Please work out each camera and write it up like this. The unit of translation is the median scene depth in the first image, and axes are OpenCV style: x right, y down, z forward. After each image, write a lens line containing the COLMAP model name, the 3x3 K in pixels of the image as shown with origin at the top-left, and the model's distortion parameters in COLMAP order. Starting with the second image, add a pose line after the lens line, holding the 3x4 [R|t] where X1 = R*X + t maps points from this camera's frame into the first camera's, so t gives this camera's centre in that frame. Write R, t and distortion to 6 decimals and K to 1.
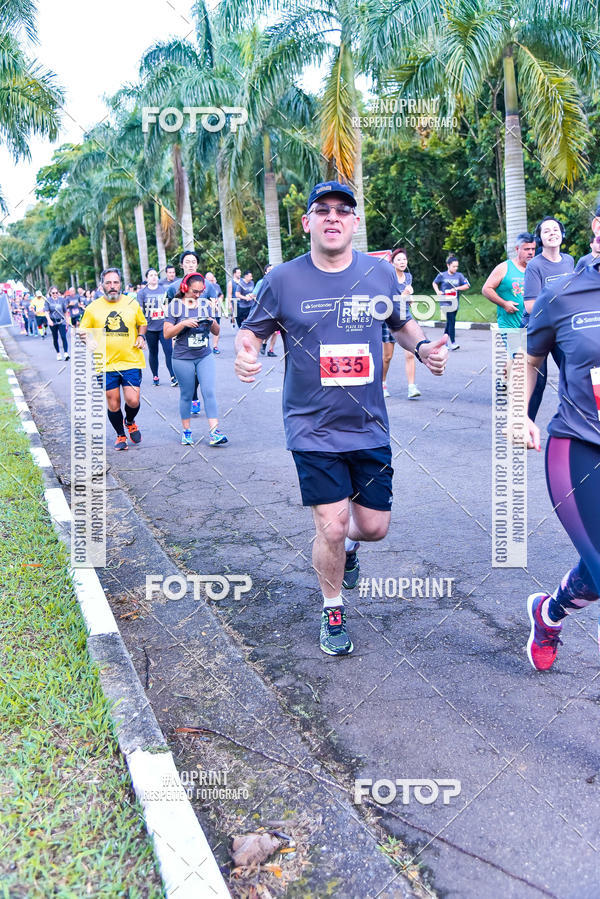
lens RADIAL K [[1132.6, 0, 280.5], [0, 1132.6, 449.4], [0, 0, 1]] dist [-0.050585, 0.072674]
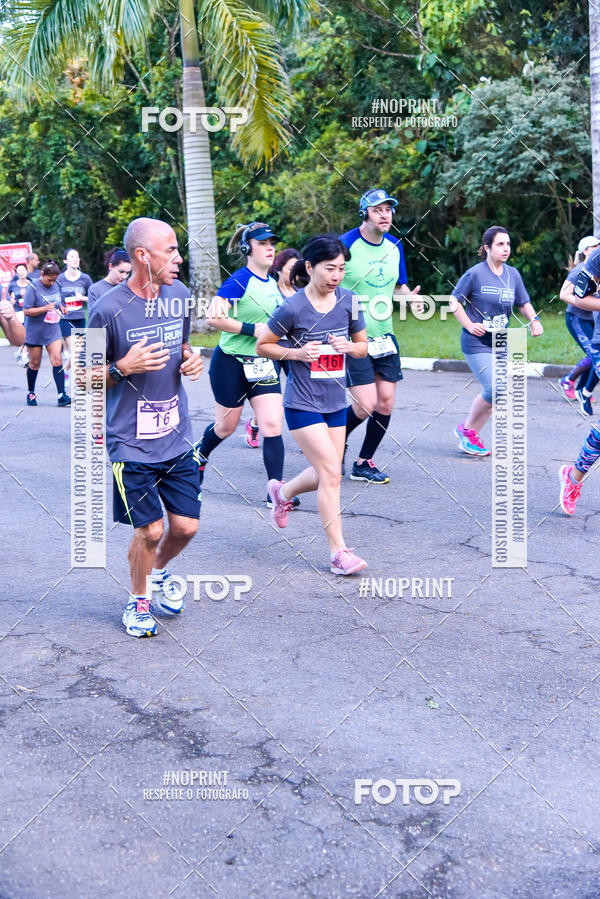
lens RADIAL K [[1318.5, 0, 297.6], [0, 1318.5, 448.3], [0, 0, 1]] dist [-0.049358, 0.096868]
pose [[0.944562, -0.017859, 0.327847, -0.016507], [0.025690, 0.999478, -0.019572, -0.026556], [-0.327327, 0.026909, 0.944528, 0.167606]]
